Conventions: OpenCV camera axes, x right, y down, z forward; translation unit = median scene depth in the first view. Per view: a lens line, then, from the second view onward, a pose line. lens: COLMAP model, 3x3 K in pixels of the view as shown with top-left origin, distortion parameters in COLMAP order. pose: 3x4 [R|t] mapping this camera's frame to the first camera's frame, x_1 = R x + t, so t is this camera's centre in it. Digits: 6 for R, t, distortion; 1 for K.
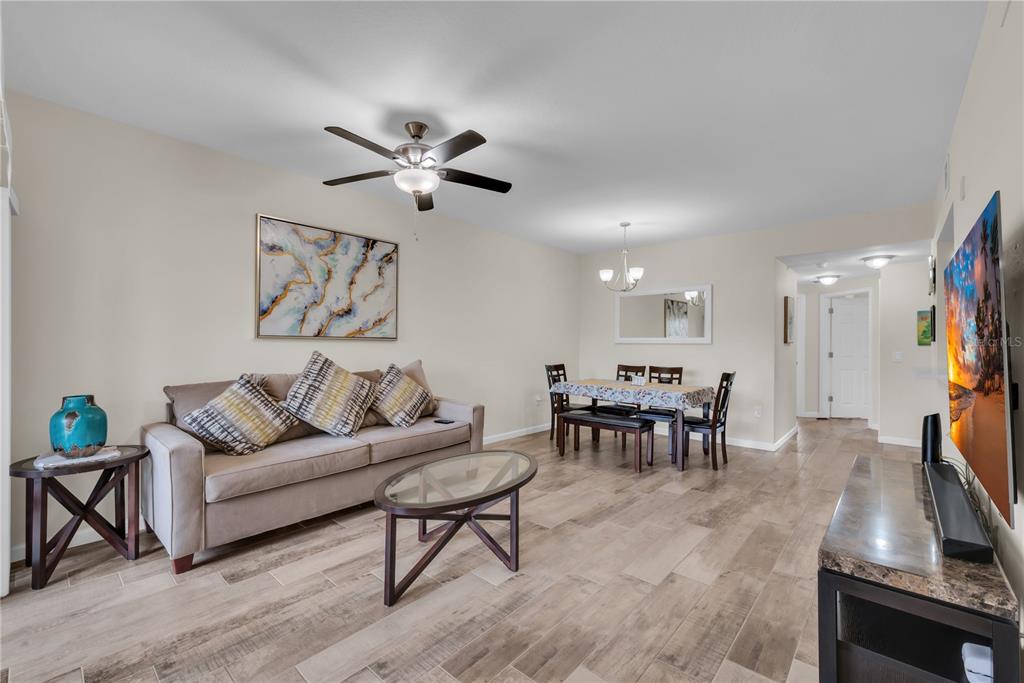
lens RADIAL K [[428.1, 0, 517.8], [0, 428.1, 342.6], [0, 0, 1]] dist [0.000975, 0.000126]
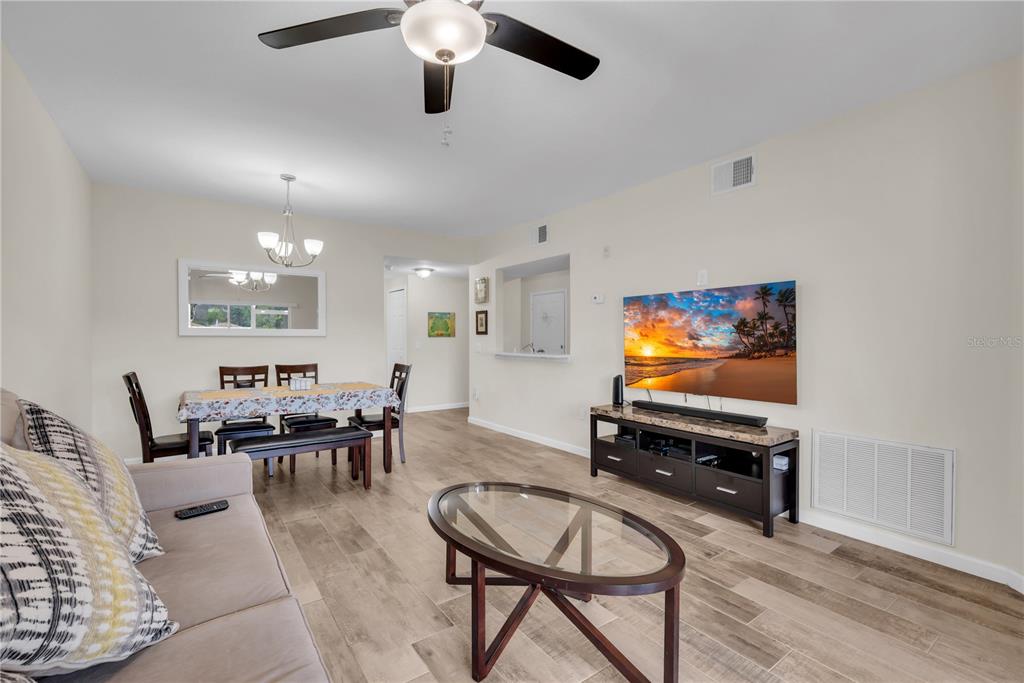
lens RADIAL K [[446.1, 0, 512.0], [0, 446.1, 341.5], [0, 0, 1]] dist [0.000030, -0.000014]
pose [[0.233336, -0.013502, 0.972302, -0.519375], [-0.000450, 0.999902, 0.013993, -0.000178], [-0.972396, -0.003703, 0.233307, 0.537602]]
